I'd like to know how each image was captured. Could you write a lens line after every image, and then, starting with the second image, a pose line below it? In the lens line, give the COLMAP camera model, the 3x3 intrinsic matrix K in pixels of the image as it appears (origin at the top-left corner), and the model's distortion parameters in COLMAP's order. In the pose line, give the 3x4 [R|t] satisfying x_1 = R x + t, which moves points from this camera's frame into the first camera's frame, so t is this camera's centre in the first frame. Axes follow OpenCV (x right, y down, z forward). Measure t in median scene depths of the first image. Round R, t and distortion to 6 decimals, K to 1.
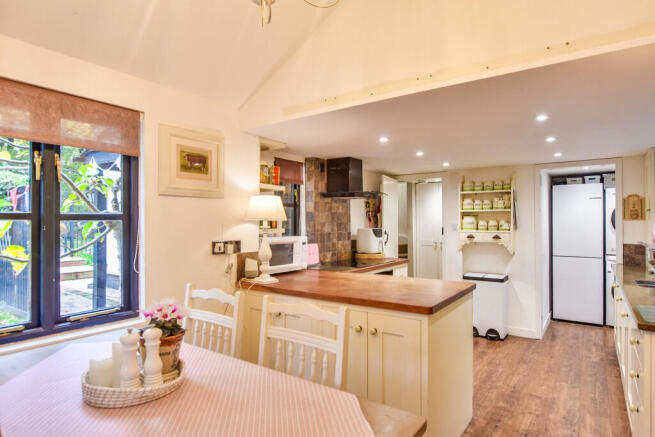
lens RADIAL K [[380.2, 0, 327.5], [0, 380.2, 218.5], [0, 0, 1]] dist [-0.016093, 0.000988]
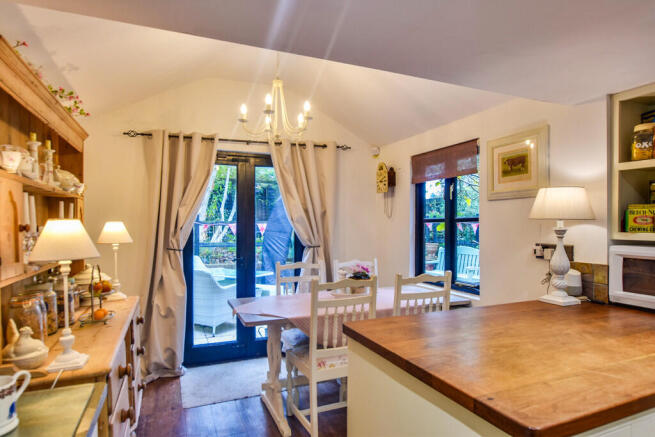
lens RADIAL K [[374.7, 0, 329.5], [0, 374.7, 215.1], [0, 0, 1]] dist [-0.038073, 0.023643]
pose [[-0.533016, -0.021461, -0.845833, 0.446735], [0.009250, 0.999471, -0.031188, 0.008948], [0.846055, -0.024448, -0.532535, 0.641171]]
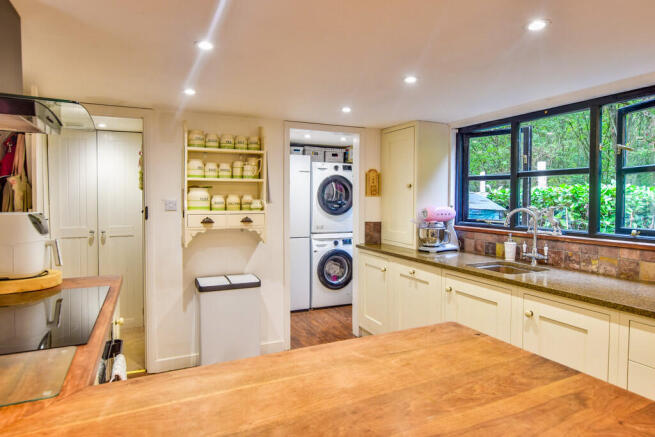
lens RADIAL K [[378.5, 0, 326.6], [0, 378.5, 208.1], [0, 0, 1]] dist [-0.035487, 0.000426]
pose [[0.497385, -0.018844, 0.867326, -0.060589], [-0.011374, 0.999537, 0.028239, 0.007580], [-0.867456, -0.023910, 0.496940, 0.567840]]
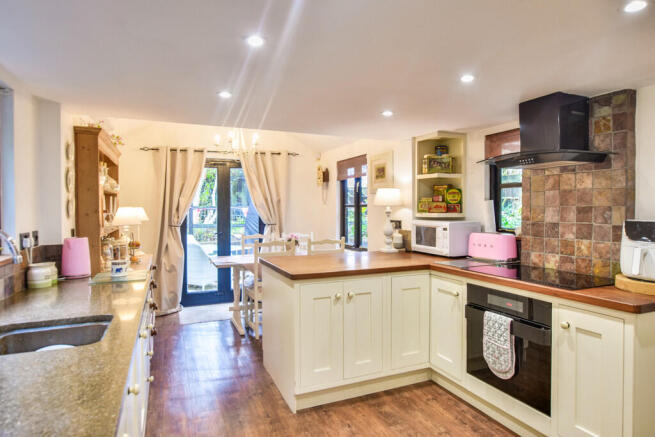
lens RADIAL K [[378.5, 0, 326.6], [0, 378.5, 208.1], [0, 0, 1]] dist [-0.035487, 0.000426]
pose [[-0.532186, 0.001639, -0.846626, 0.705489], [0.013486, 0.999888, -0.006542, 0.011315], [0.846520, -0.014899, -0.532148, 0.981991]]
